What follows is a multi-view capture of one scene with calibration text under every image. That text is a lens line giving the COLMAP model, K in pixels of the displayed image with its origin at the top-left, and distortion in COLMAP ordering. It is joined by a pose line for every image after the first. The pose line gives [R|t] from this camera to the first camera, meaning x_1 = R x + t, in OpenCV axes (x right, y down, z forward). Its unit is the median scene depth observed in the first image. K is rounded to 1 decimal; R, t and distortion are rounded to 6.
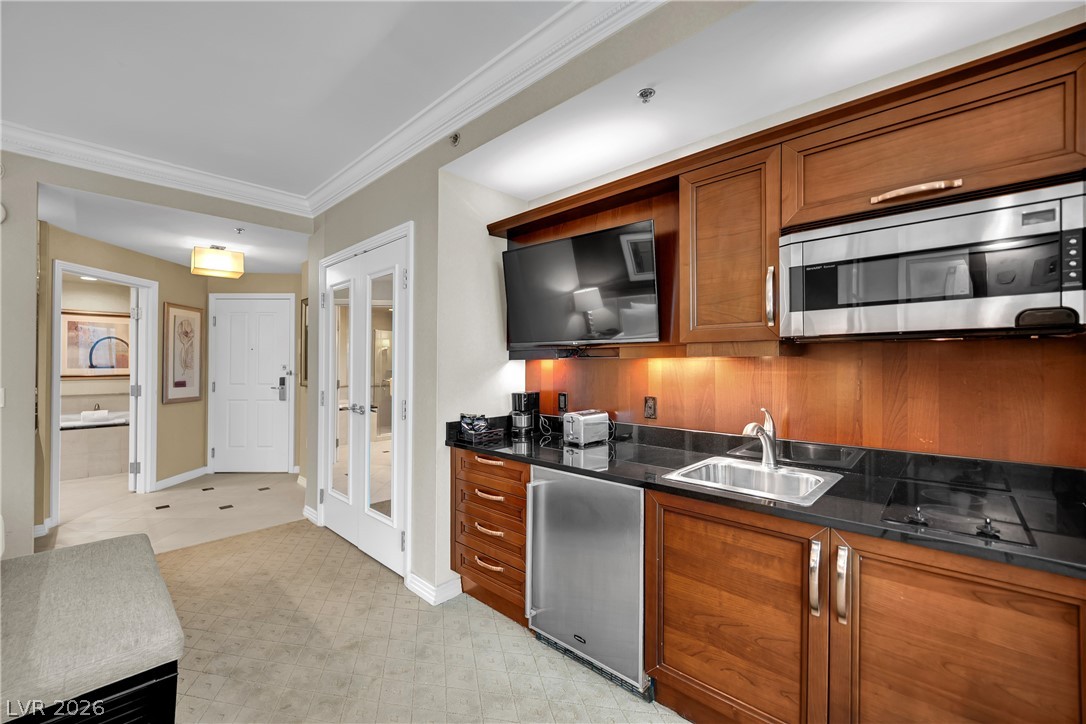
lens RADIAL K [[454.3, 0, 540.6], [0, 454.3, 361.7], [0, 0, 1]] dist [-0.001193, -0.001403]
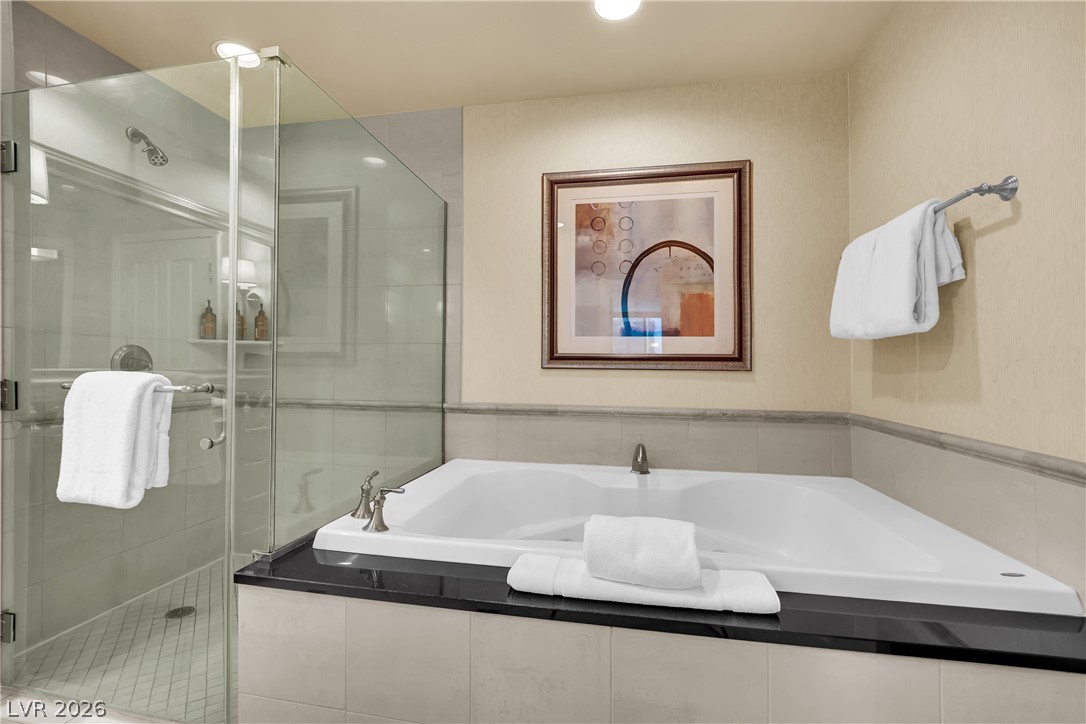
lens RADIAL K [[454.3, 0, 538.5], [0, 454.3, 360.7], [0, 0, 1]] dist [-0.001193, -0.001403]
pose [[0.570720, 0.001102, -0.821144, -1.831473], [0.000546, 0.999998, 0.001722, 0.076097], [0.821144, -0.001431, 0.570719, 1.835565]]
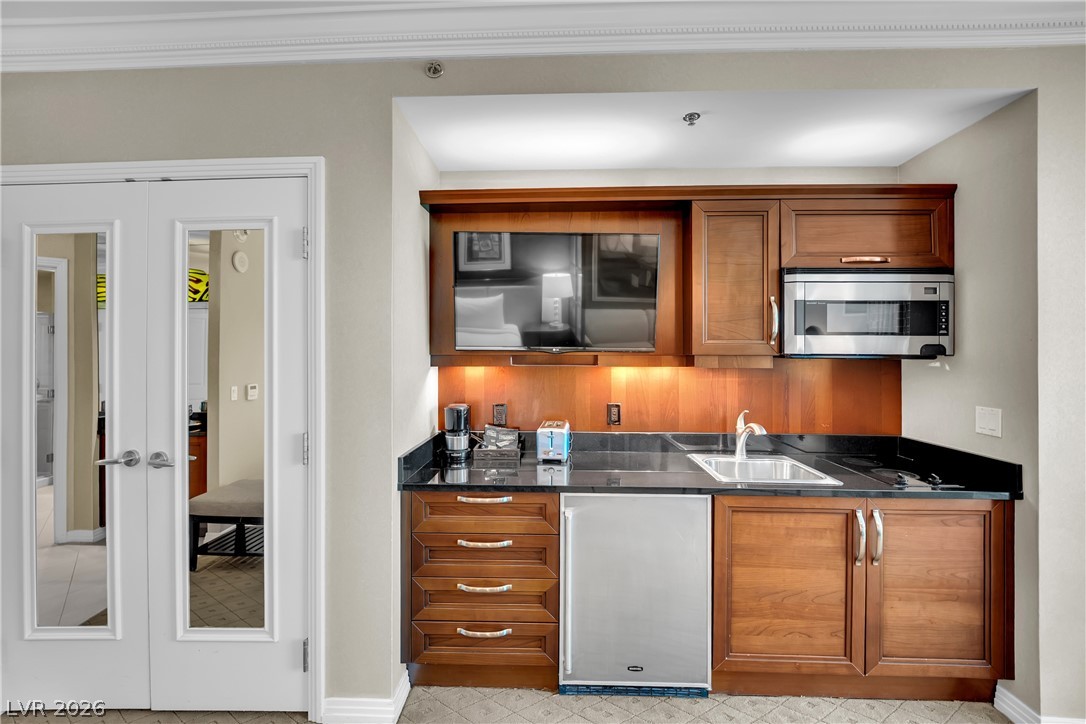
lens RADIAL K [[454.3, 0, 542.9], [0, 454.3, 353.5], [0, 0, 1]] dist [-0.001193, -0.001403]
pose [[0.747475, 0.011974, 0.664182, -0.514999], [-0.010546, 0.999925, -0.006158, -0.025978], [-0.664206, -0.002401, 0.747546, 0.319424]]
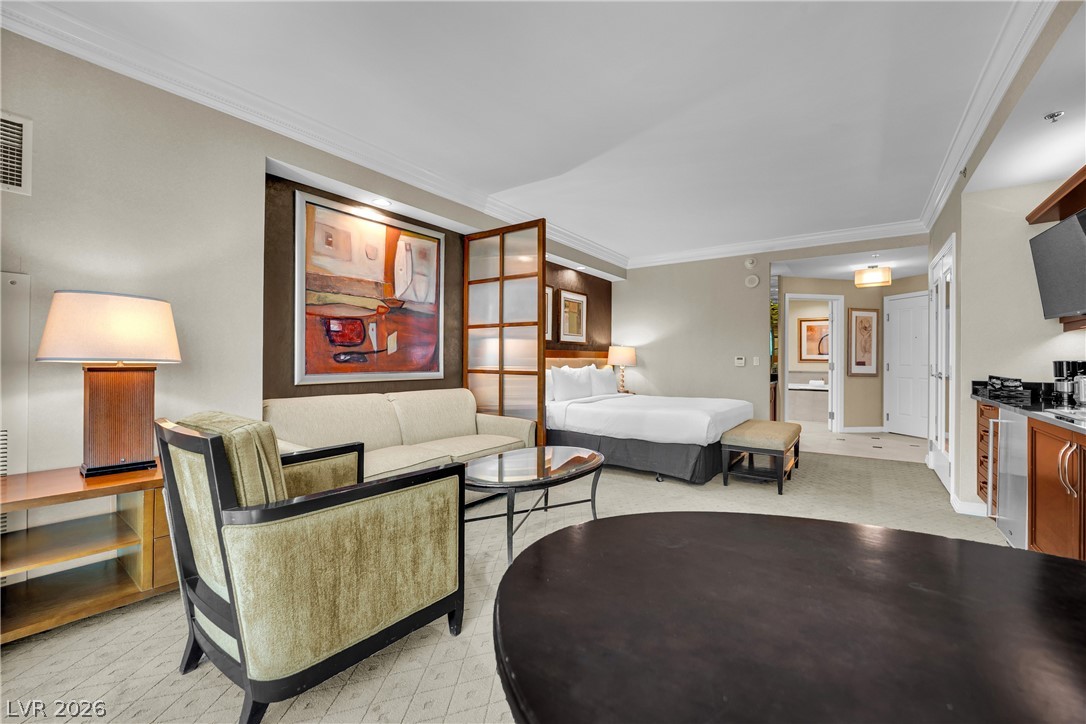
lens RADIAL K [[454.3, 0, 534.4], [0, 454.3, 350.5], [0, 0, 1]] dist [-0.001193, -0.001403]
pose [[0.157049, -0.018241, -0.987422, 0.920424], [-0.000789, 0.999827, -0.018596, 0.070911], [0.987591, 0.003699, 0.157007, -0.484029]]
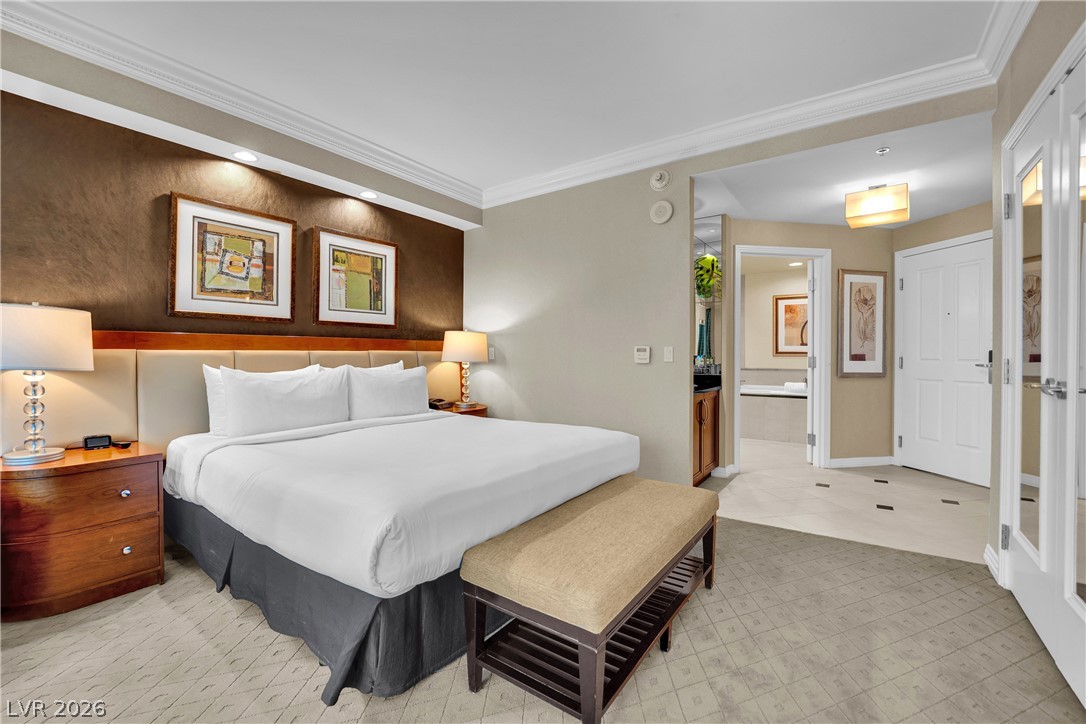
lens RADIAL K [[454.3, 0, 531.9], [0, 454.3, 352.9], [0, 0, 1]] dist [-0.001193, -0.001403]
pose [[0.148125, -0.007087, -0.988943, 0.008674], [0.006320, 0.999961, -0.006220, 0.084352], [0.988948, -0.005329, 0.148164, 0.449488]]
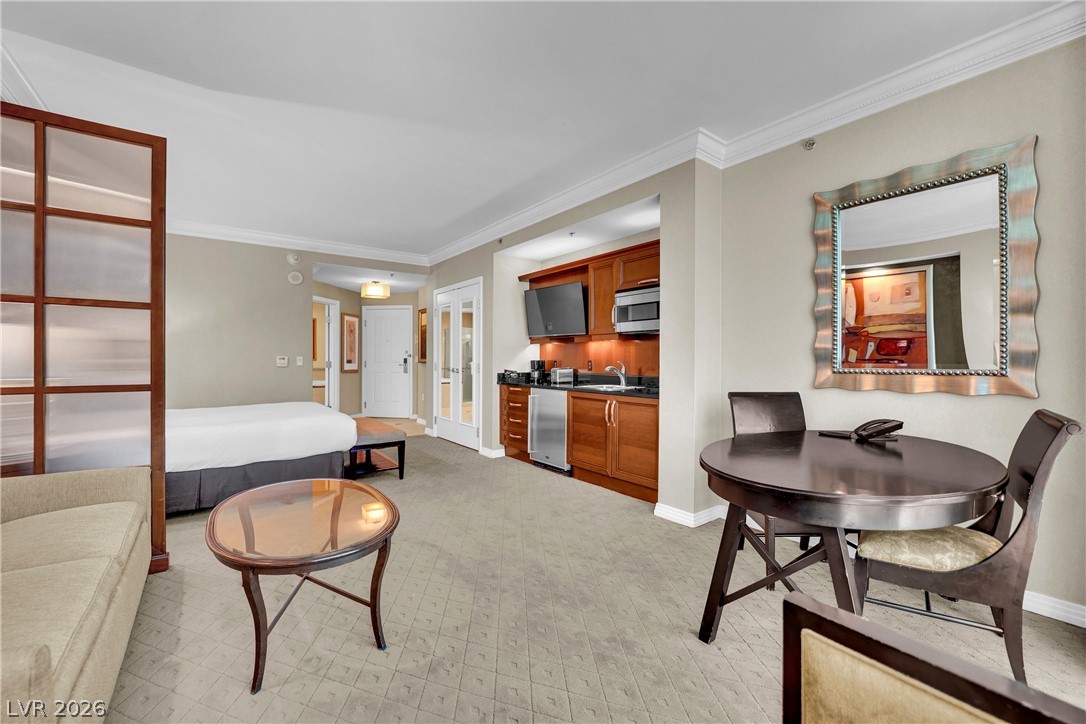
lens RADIAL K [[454.3, 0, 542.3], [0, 454.3, 364.0], [0, 0, 1]] dist [-0.001193, -0.001403]
pose [[0.986947, 0.004901, -0.160971, 0.339565], [-0.001891, 0.999821, 0.018846, 0.051097], [0.161035, -0.018296, 0.986779, -1.055335]]
